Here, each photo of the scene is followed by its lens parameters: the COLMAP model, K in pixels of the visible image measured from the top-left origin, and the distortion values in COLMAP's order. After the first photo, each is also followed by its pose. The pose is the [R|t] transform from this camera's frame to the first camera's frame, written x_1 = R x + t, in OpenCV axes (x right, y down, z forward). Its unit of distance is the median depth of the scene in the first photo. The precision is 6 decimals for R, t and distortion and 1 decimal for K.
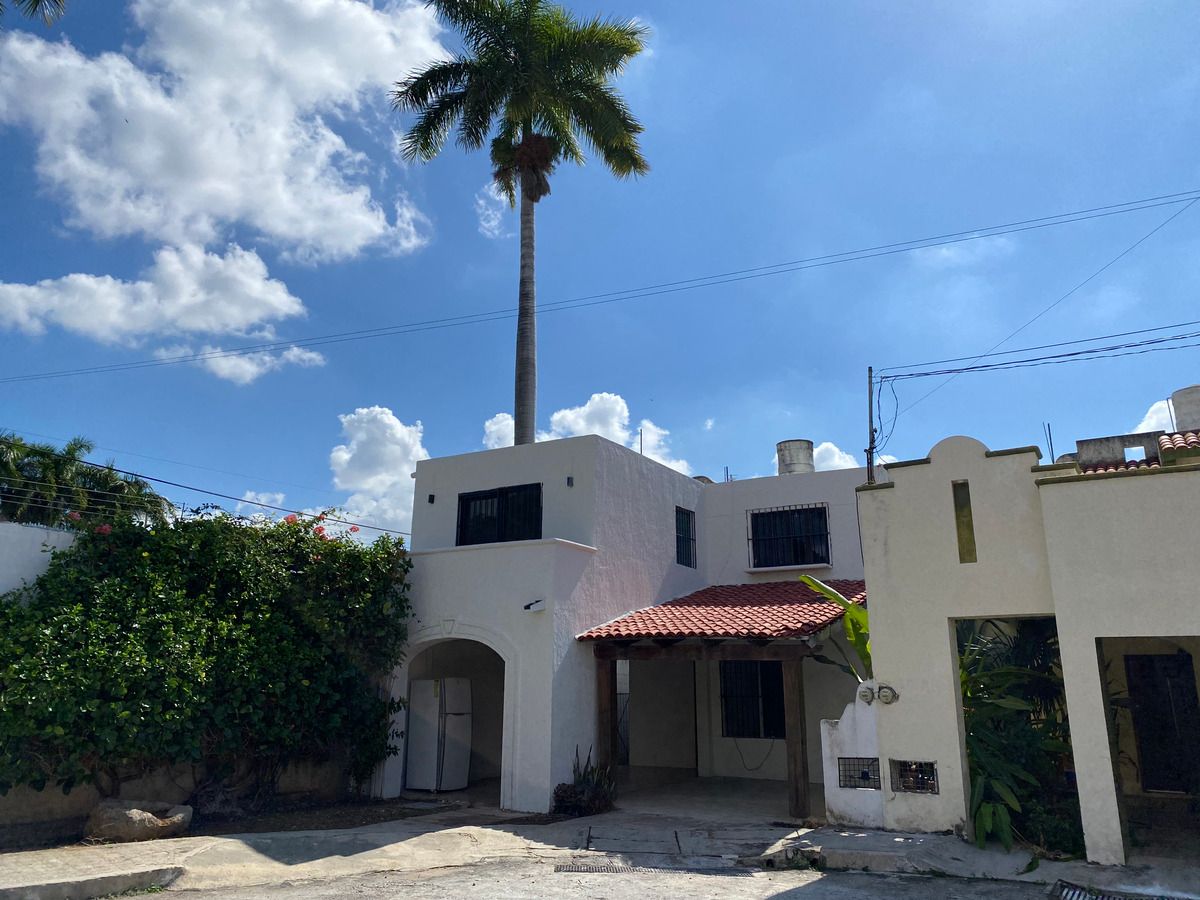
lens RADIAL K [[907.7, 0, 600.0], [0, 907.7, 449.5], [0, 0, 1]] dist [0.023253, -0.010034]
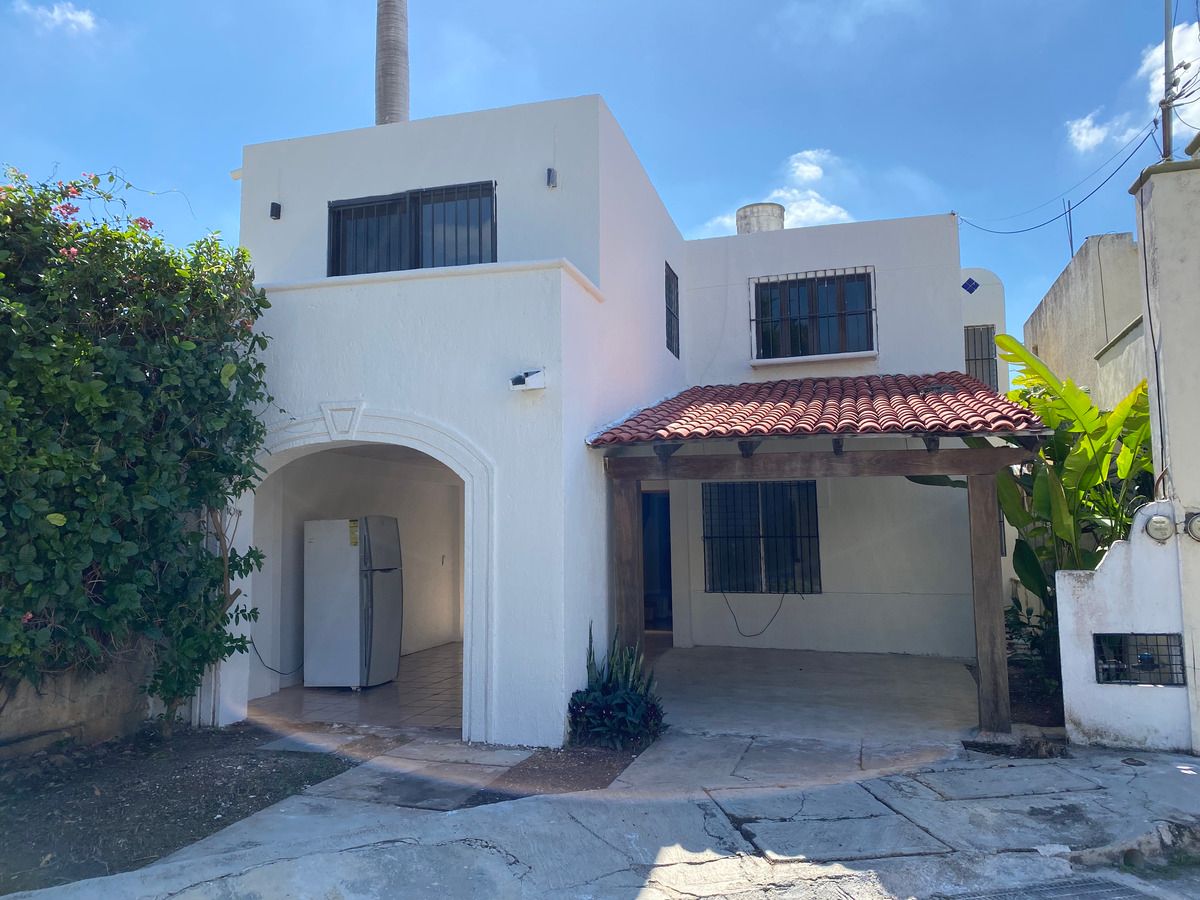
lens RADIAL K [[907.7, 0, 601.3], [0, 907.7, 450.4], [0, 0, 1]] dist [0.023253, -0.010034]
pose [[0.967014, 0.008567, 0.254580, -0.163884], [-0.049868, 0.986462, 0.156225, 0.127356], [-0.249795, -0.163767, 0.954349, 0.467988]]
